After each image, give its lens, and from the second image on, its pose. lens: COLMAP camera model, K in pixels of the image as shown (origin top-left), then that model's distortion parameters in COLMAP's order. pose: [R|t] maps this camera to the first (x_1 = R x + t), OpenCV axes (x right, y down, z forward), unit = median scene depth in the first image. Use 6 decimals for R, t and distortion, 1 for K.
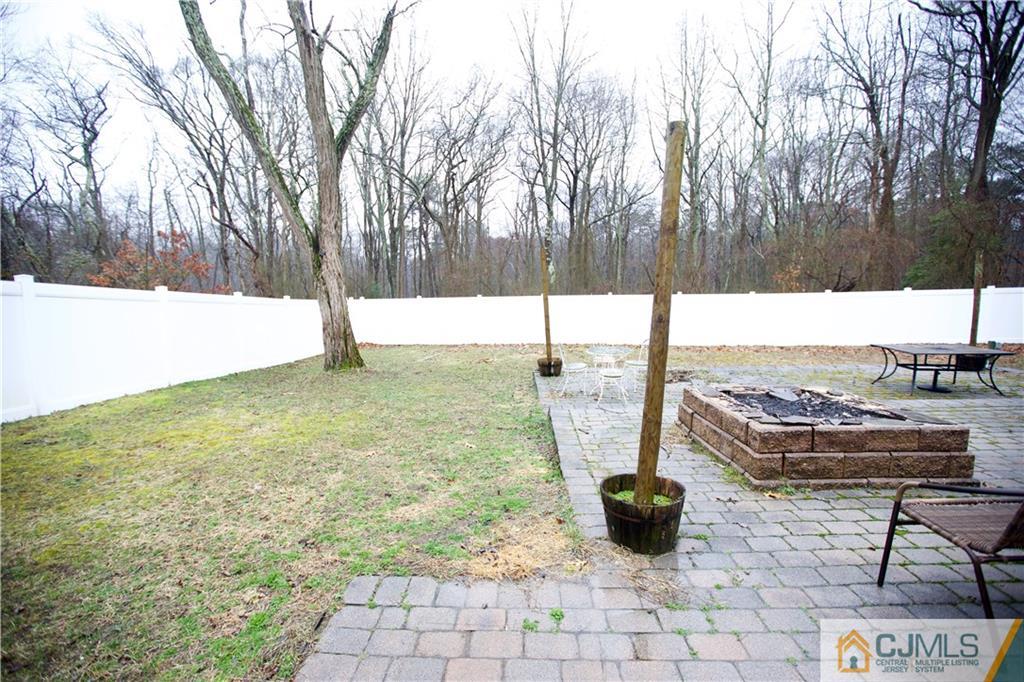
lens RADIAL K [[464.4, 0, 505.8], [0, 464.4, 338.2], [0, 0, 1]] dist [-0.043812, 0.014063]
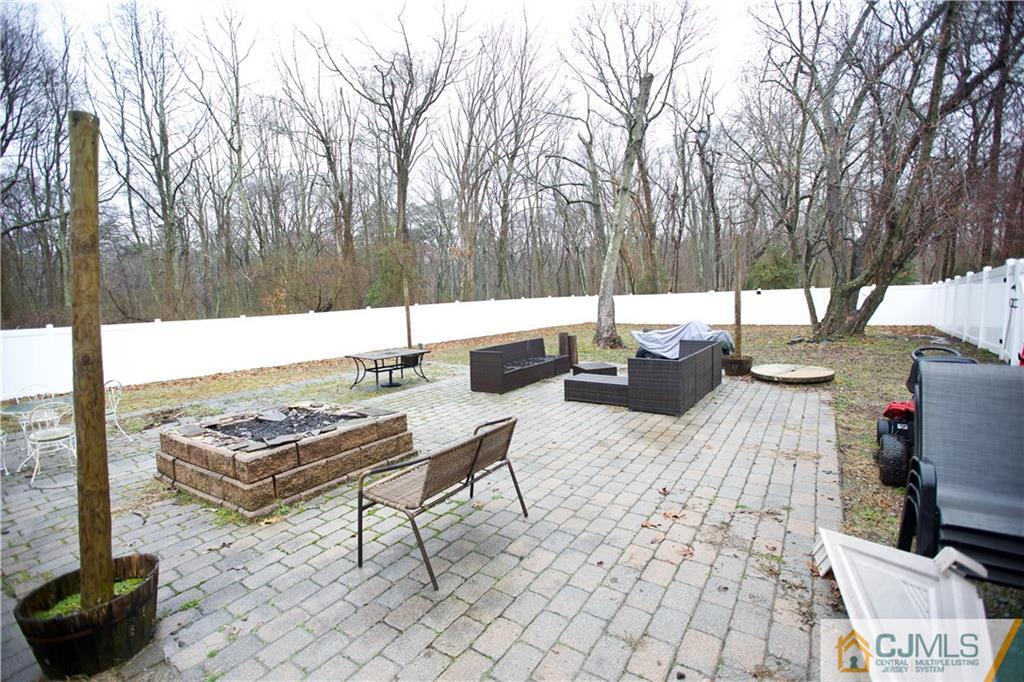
lens RADIAL K [[464.4, 0, 502.3], [0, 464.4, 340.1], [0, 0, 1]] dist [-0.043812, 0.014063]
pose [[0.544088, -0.082265, 0.834985, 0.011000], [0.119770, 0.992605, 0.019750, -0.000823], [-0.830435, 0.089261, 0.549918, -0.000079]]
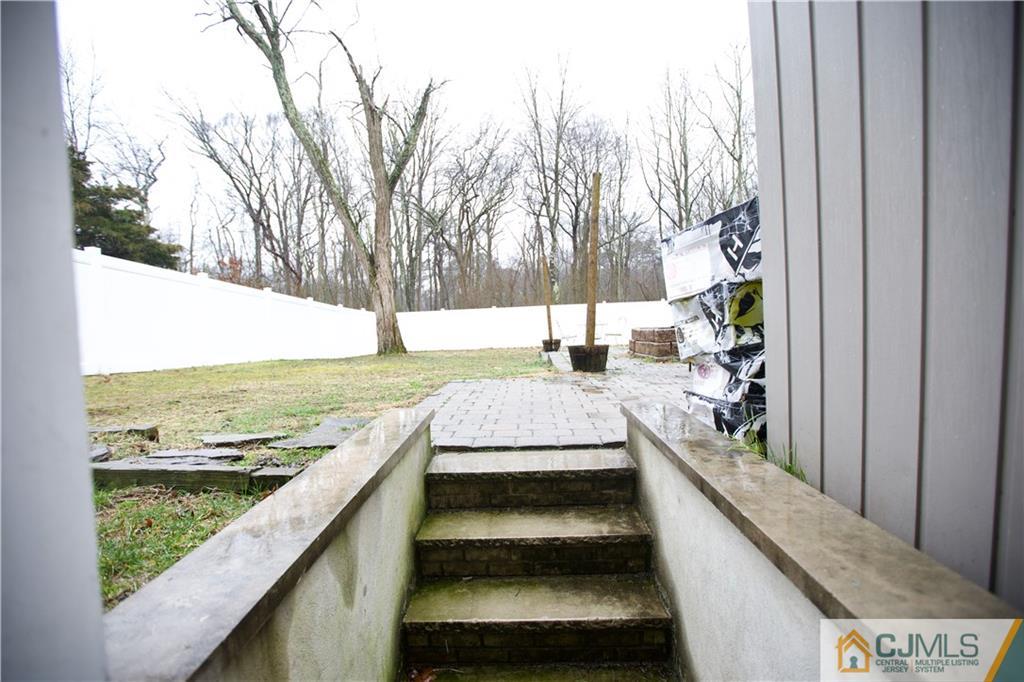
lens RADIAL K [[464.4, 0, 505.9], [0, 464.4, 336.5], [0, 0, 1]] dist [-0.043812, 0.014063]
pose [[0.999620, -0.019074, -0.019892, -0.003792], [0.017601, 0.997268, -0.071743, 0.060204], [0.021206, 0.071366, 0.997225, -0.150131]]
